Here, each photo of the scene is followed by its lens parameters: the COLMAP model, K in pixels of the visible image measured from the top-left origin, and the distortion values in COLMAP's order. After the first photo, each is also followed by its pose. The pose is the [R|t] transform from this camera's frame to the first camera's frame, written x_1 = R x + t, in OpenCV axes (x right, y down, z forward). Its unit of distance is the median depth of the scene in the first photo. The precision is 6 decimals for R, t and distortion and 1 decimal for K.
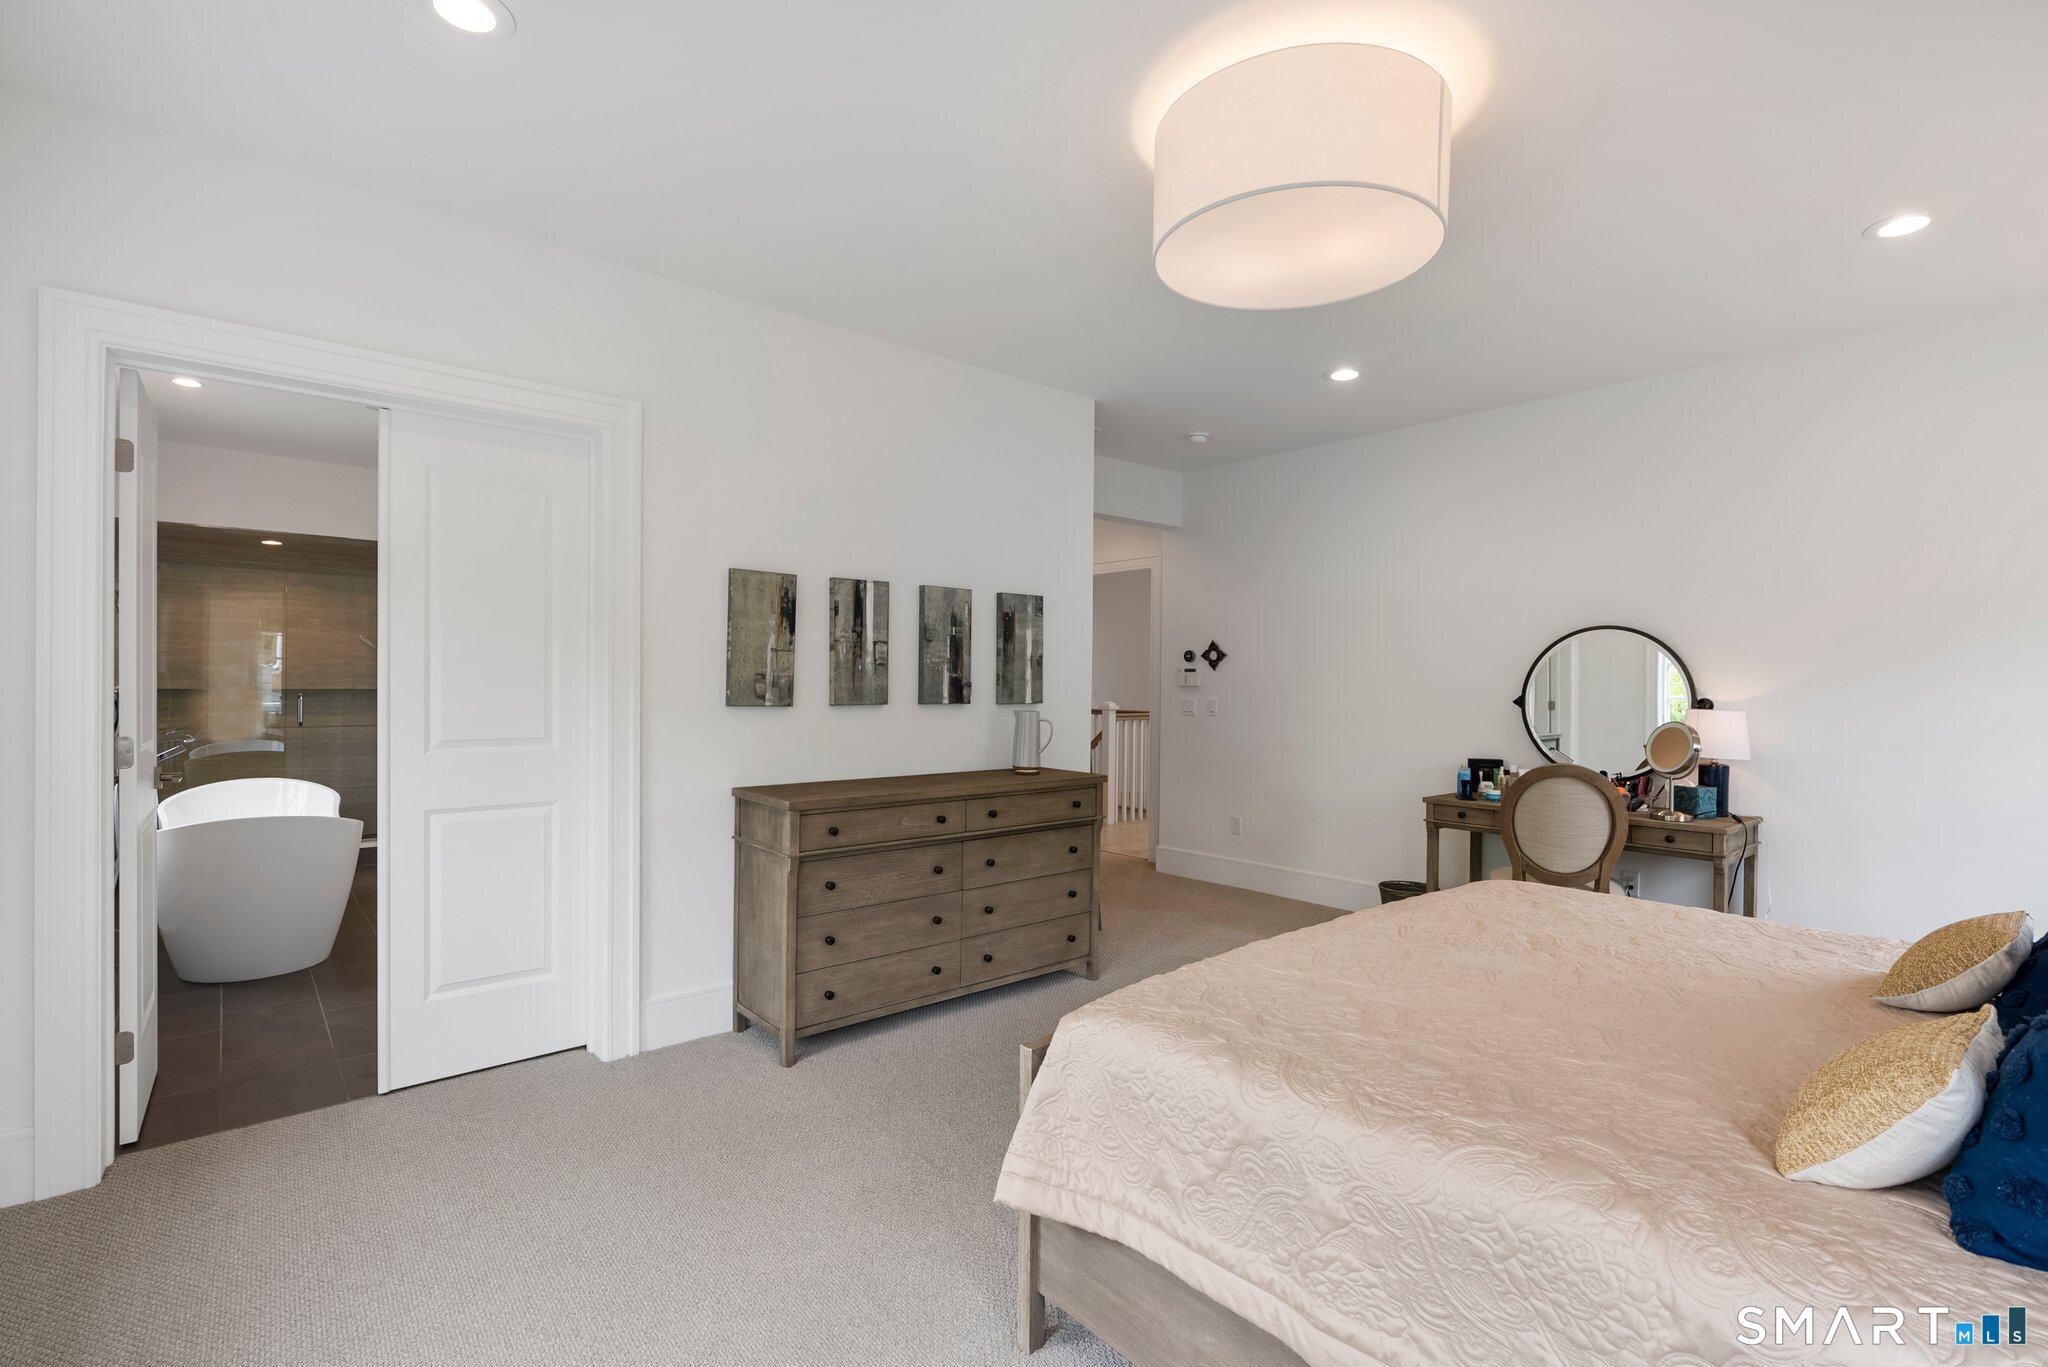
lens RADIAL K [[936.3, 0, 1033.4], [0, 936.3, 686.2], [0, 0, 1]] dist [-0.001438, -0.001068]
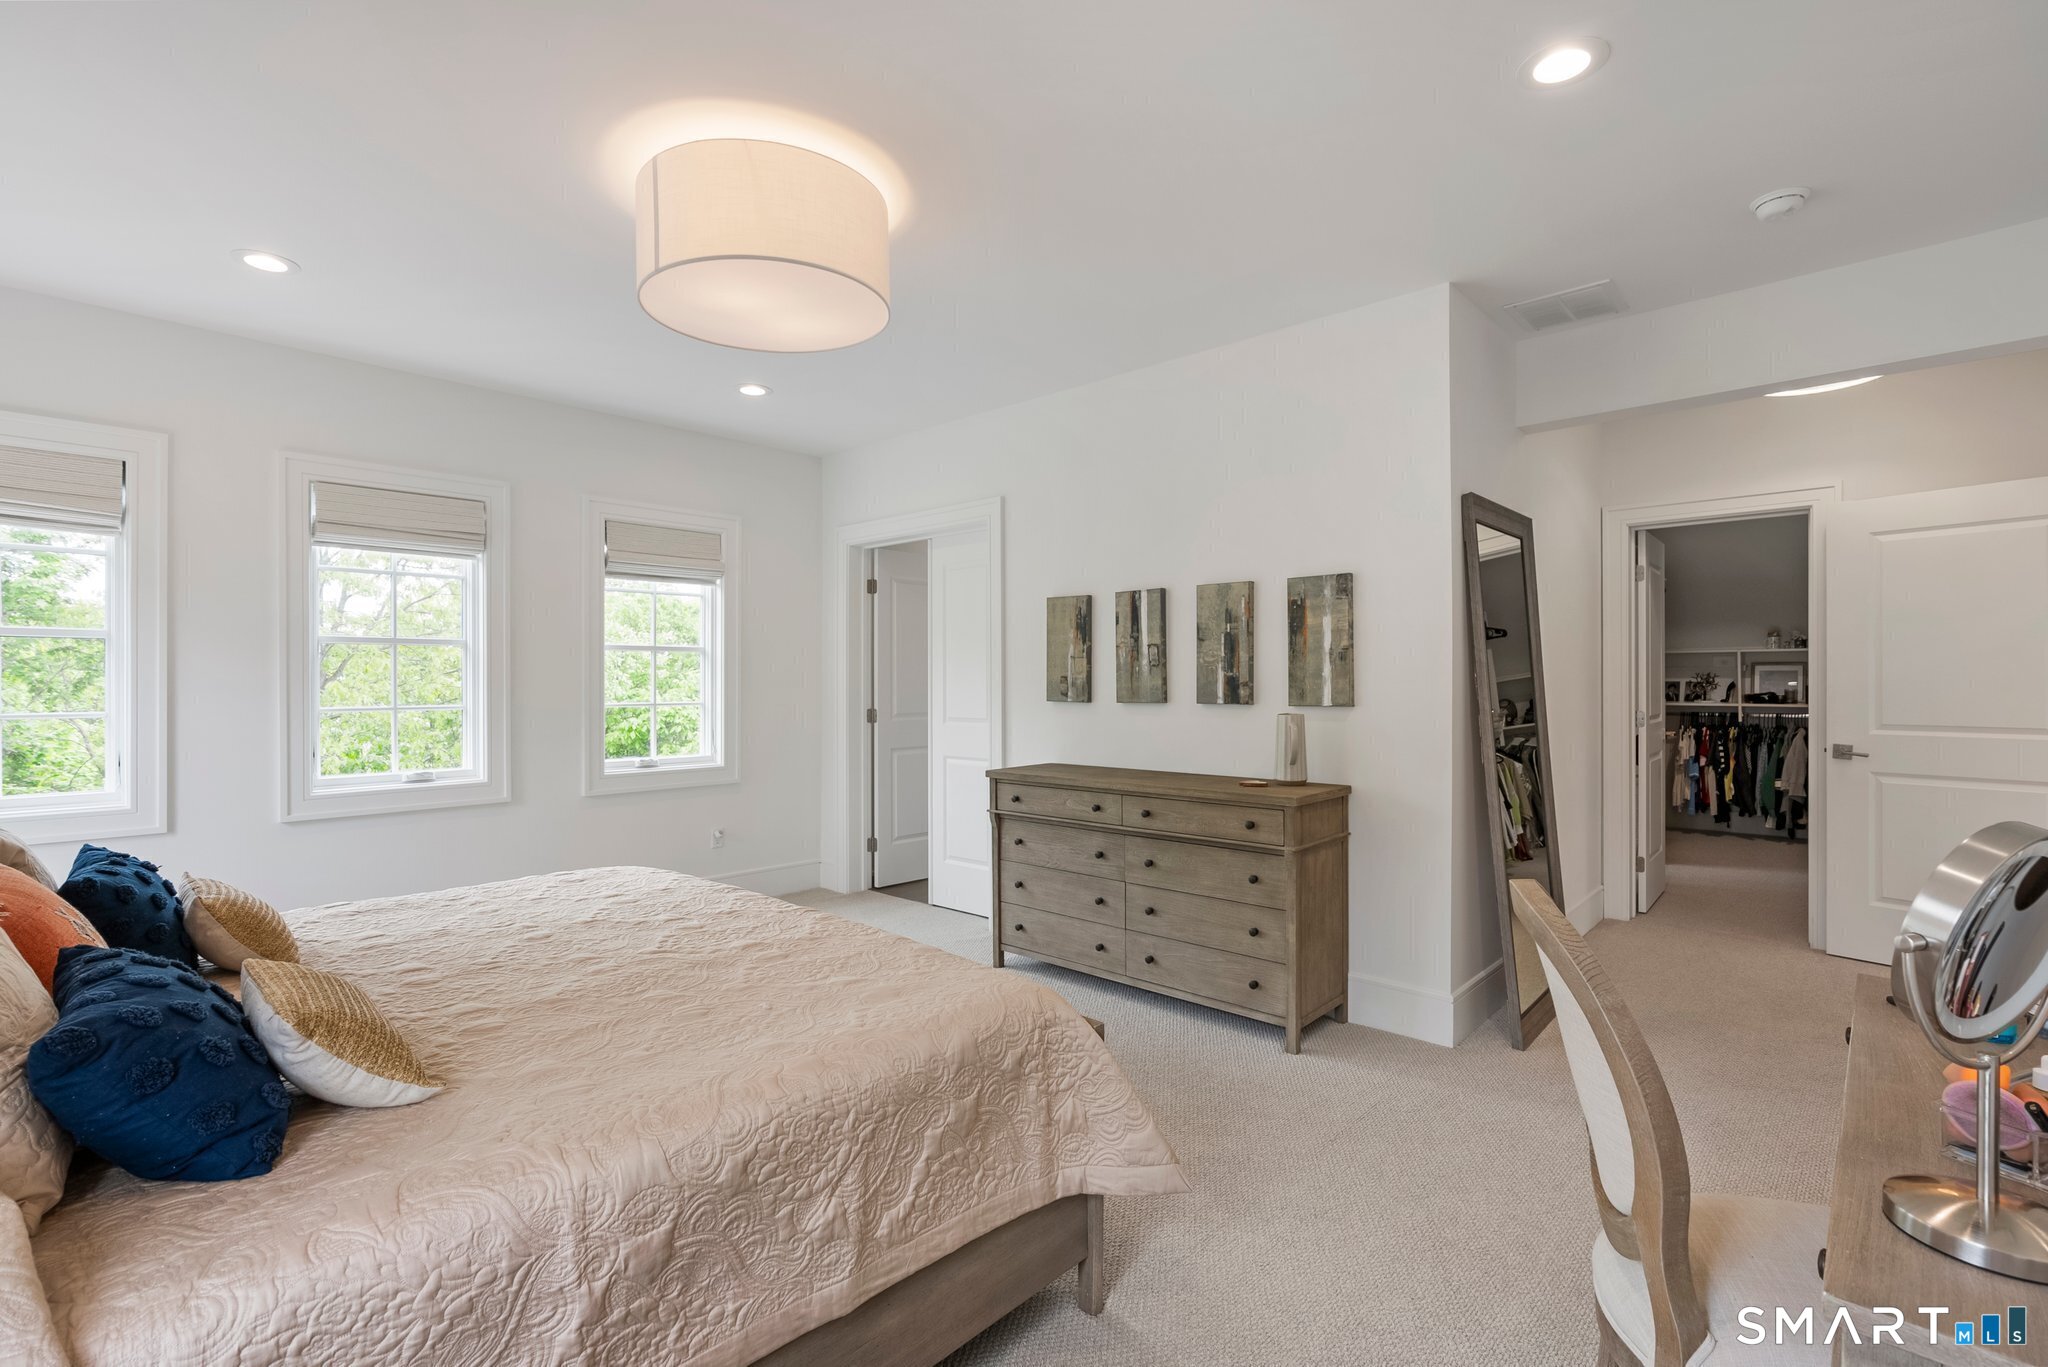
lens RADIAL K [[936.3, 0, 1012.7], [0, 936.3, 683.8], [0, 0, 1]] dist [-0.001438, -0.001068]
pose [[0.102645, -0.007362, -0.994691, 0.900089], [-0.001740, 0.999970, -0.007581, 0.006212], [0.994716, 0.002508, 0.102629, 0.732600]]
